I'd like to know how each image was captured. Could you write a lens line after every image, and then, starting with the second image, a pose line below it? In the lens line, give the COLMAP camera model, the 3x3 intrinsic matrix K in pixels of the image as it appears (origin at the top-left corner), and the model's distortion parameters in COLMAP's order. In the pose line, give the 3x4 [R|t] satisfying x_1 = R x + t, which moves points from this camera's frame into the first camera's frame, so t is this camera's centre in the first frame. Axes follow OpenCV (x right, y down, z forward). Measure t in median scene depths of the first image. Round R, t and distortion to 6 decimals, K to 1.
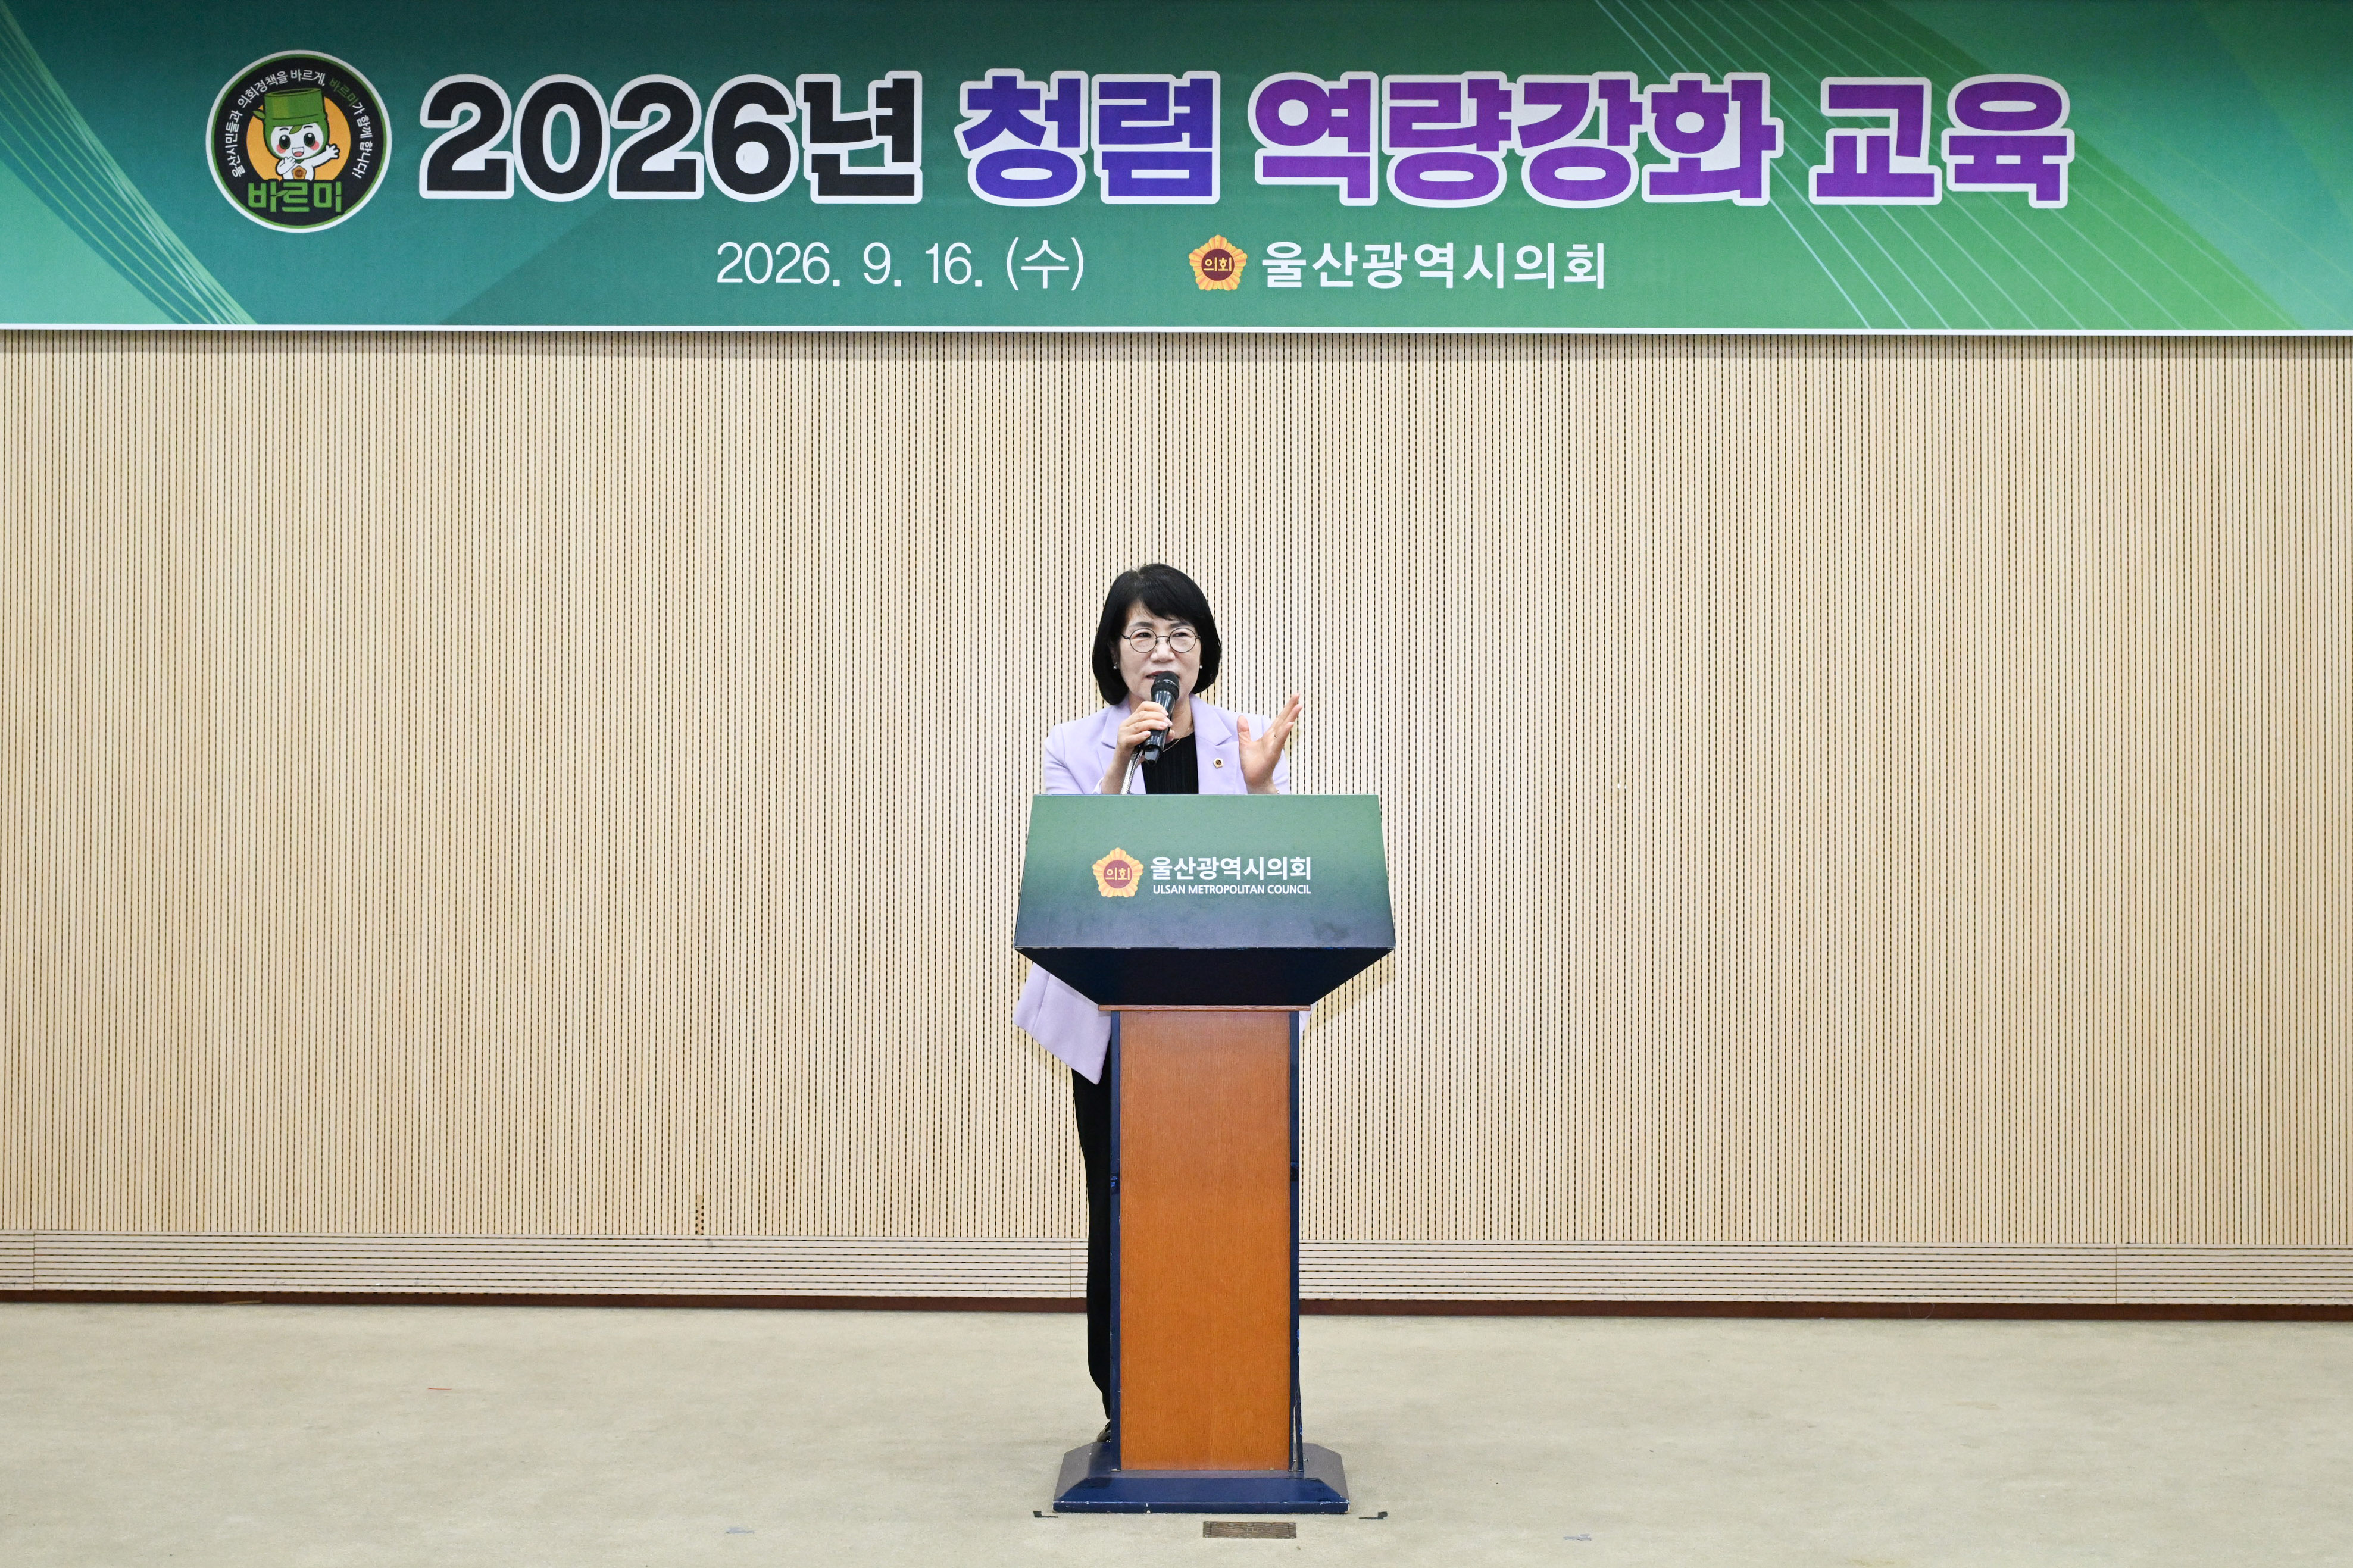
lens RADIAL K [[3239.8, 0, 1176.0], [0, 3239.8, 787.1], [0, 0, 1]] dist [-0.027850, 0.000000]
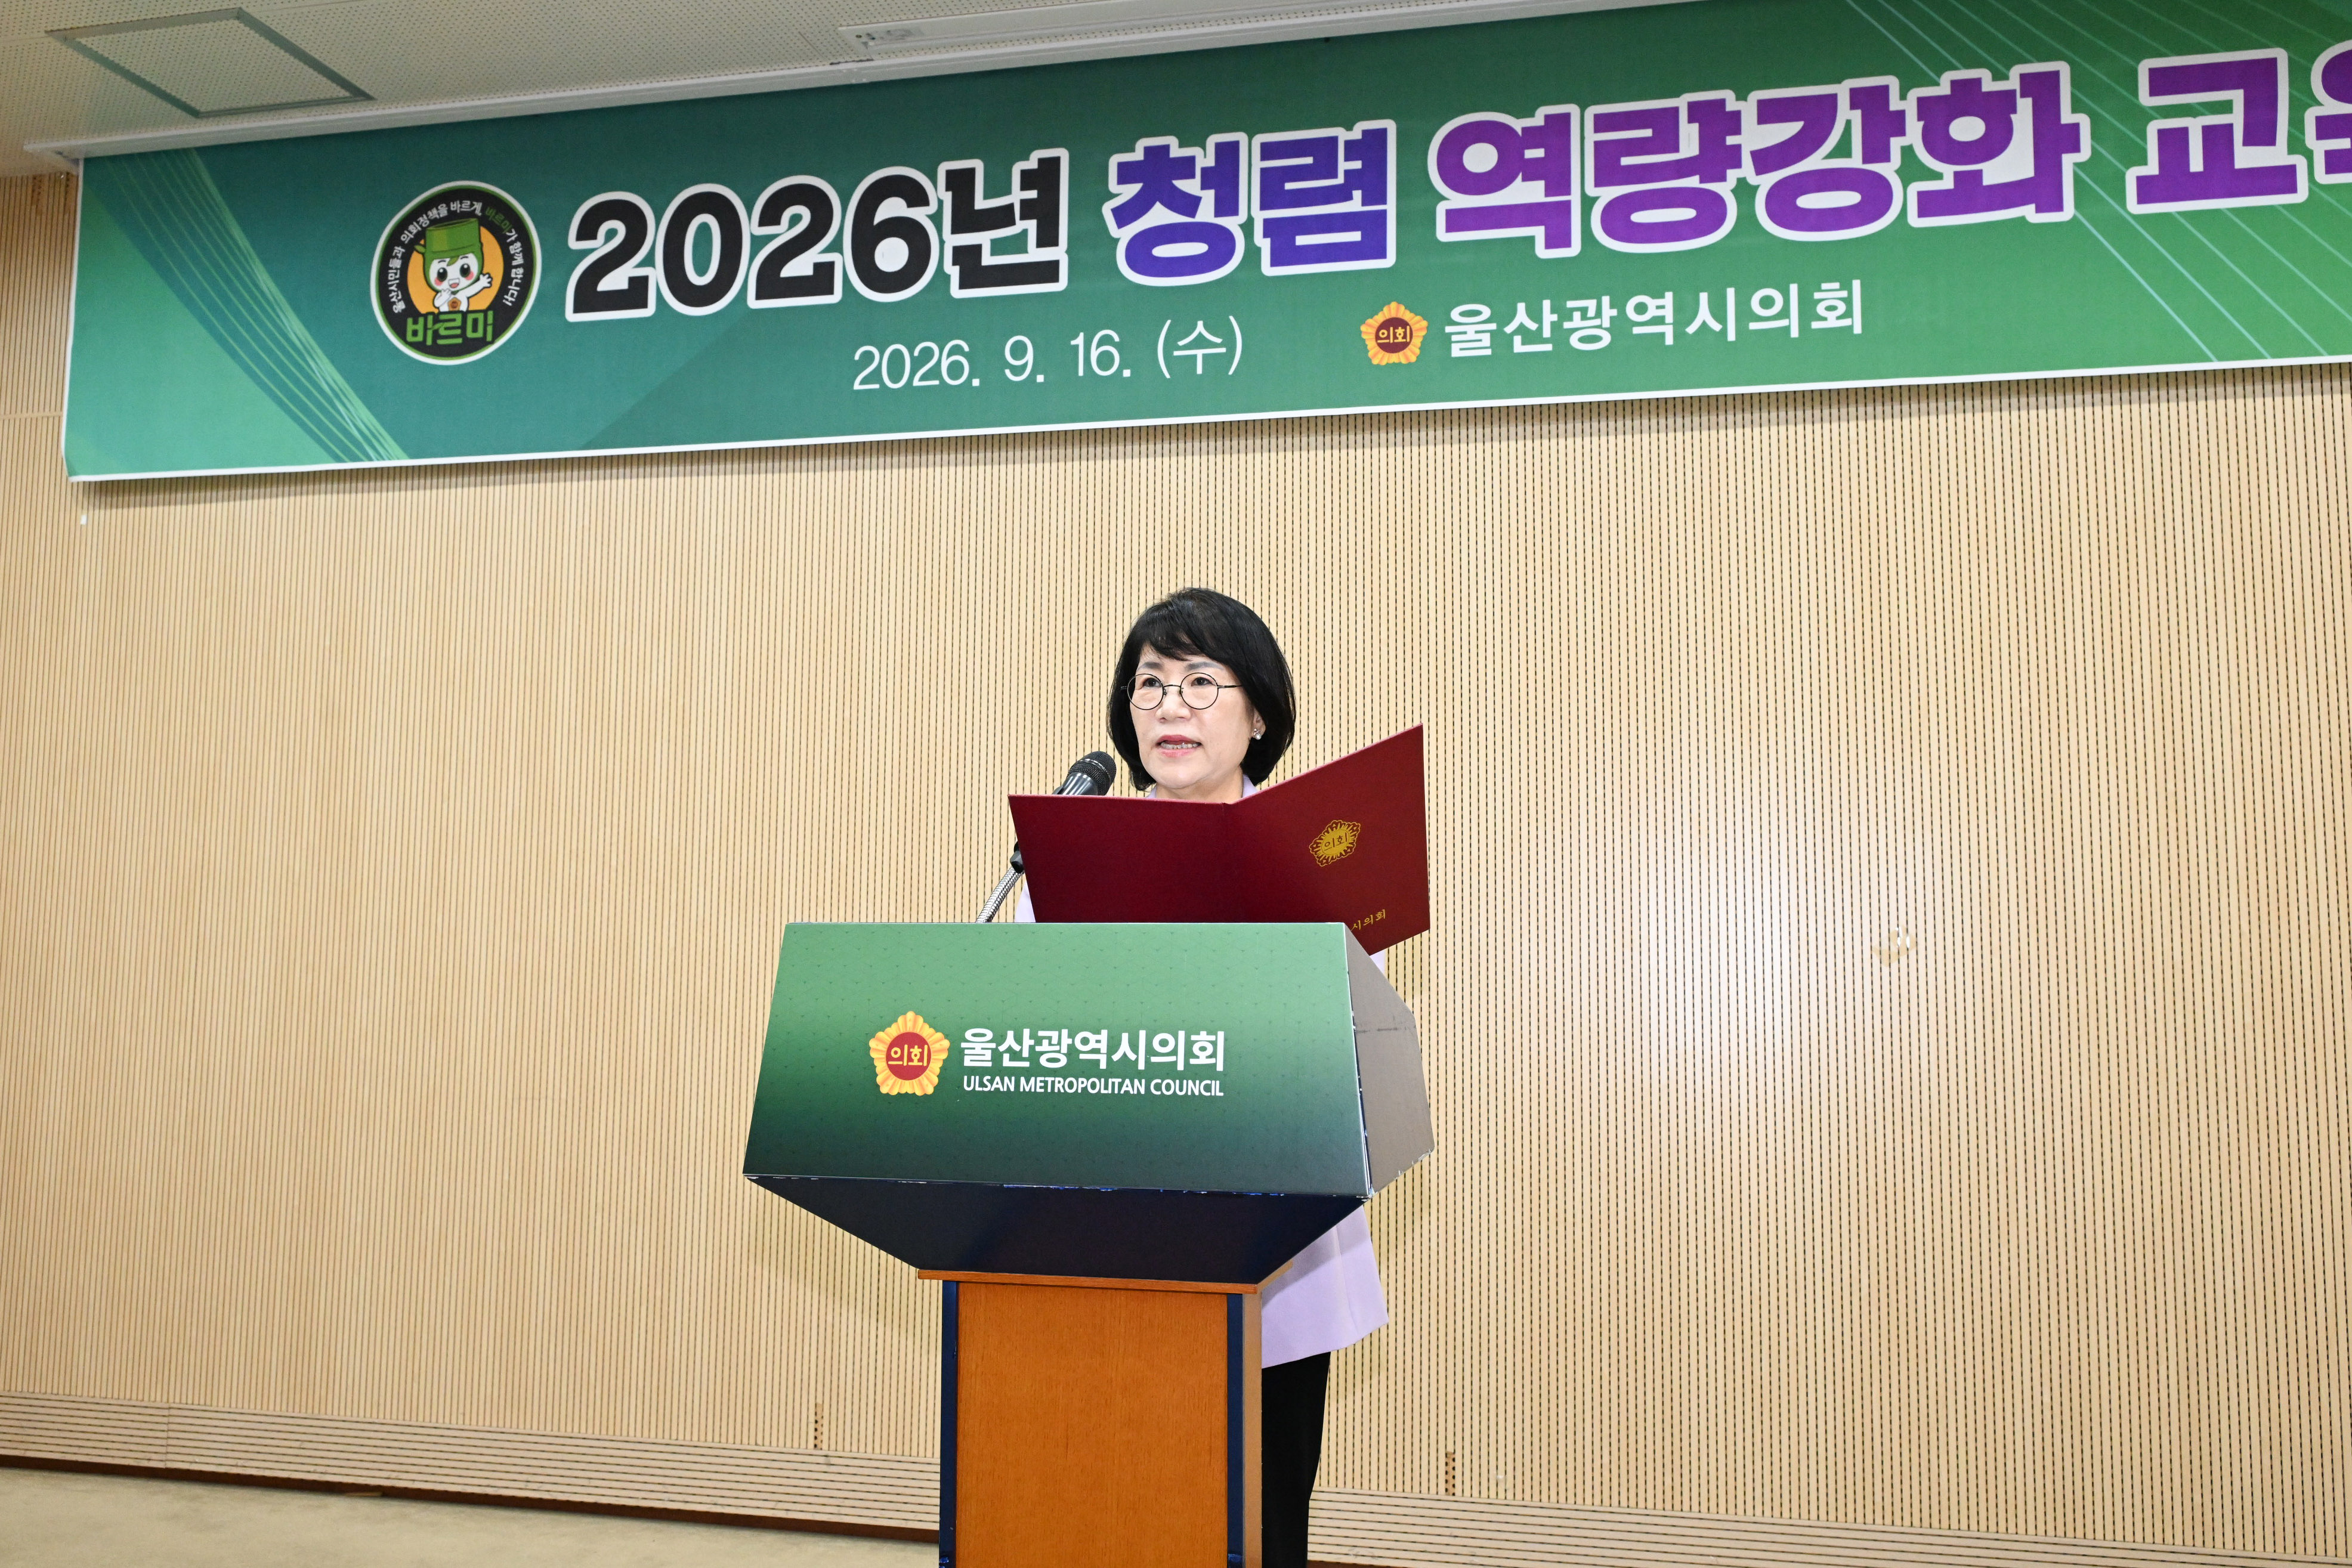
lens RADIAL K [[2130.8, 0, 1173.1], [0, 2130.8, 762.6], [0, 0, 1]] dist [-0.005147, 0.000203]
pose [[0.973150, -0.015959, -0.229619, 0.084542], [-0.006671, 0.995219, -0.097442, 0.007948], [0.230076, 0.096357, 0.968391, 0.447846]]
